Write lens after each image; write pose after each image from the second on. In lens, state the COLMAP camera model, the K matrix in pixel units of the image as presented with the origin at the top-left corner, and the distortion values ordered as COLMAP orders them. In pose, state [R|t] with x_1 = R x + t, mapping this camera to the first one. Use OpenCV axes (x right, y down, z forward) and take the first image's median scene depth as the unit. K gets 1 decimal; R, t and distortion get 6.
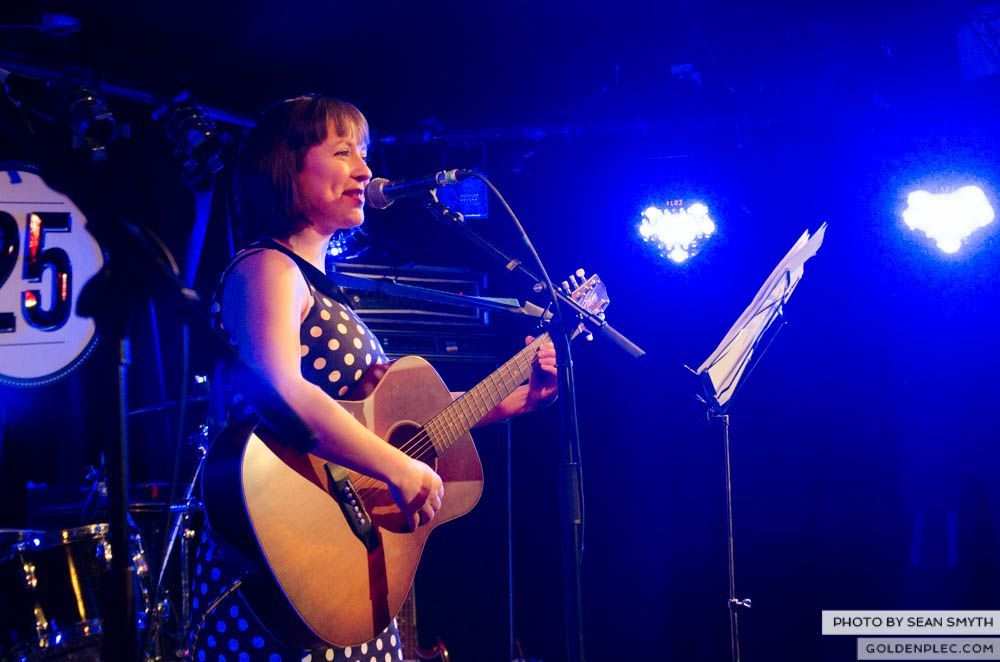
lens RADIAL K [[1619.8, 0, 485.1], [0, 1619.8, 312.8], [0, 0, 1]] dist [-0.013139, 0.000000]
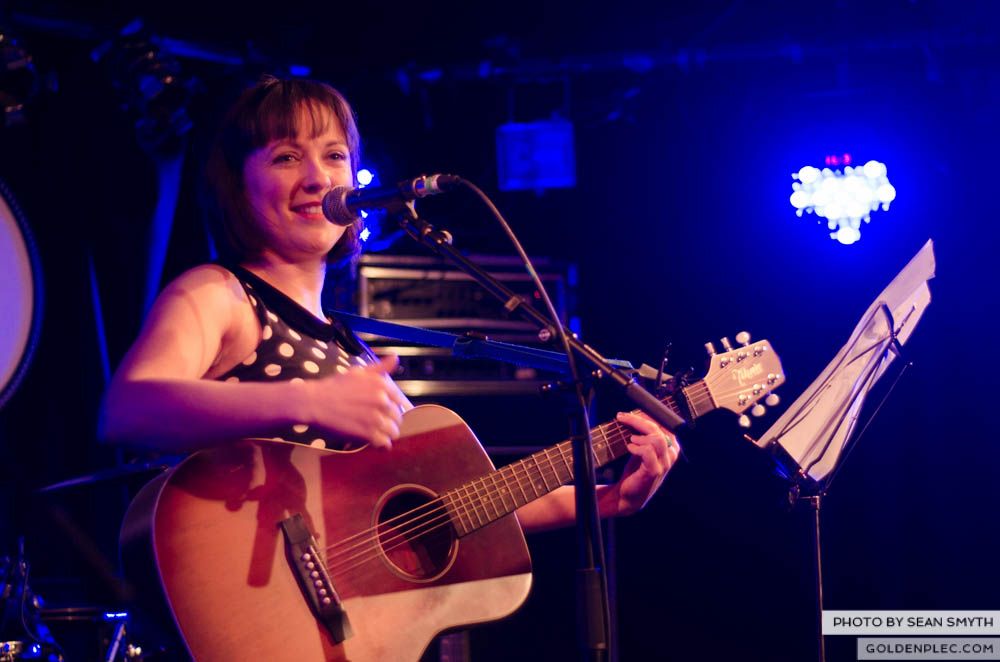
lens RADIAL K [[2490.3, 0, 499.9], [0, 2490.3, 331.9], [0, 0, 1]] dist [-0.047975, 0.000000]
pose [[0.997229, -0.019362, -0.071832, 0.064648], [0.021103, 0.999500, 0.023558, -0.030197], [0.071340, -0.025008, 0.997138, -0.100561]]
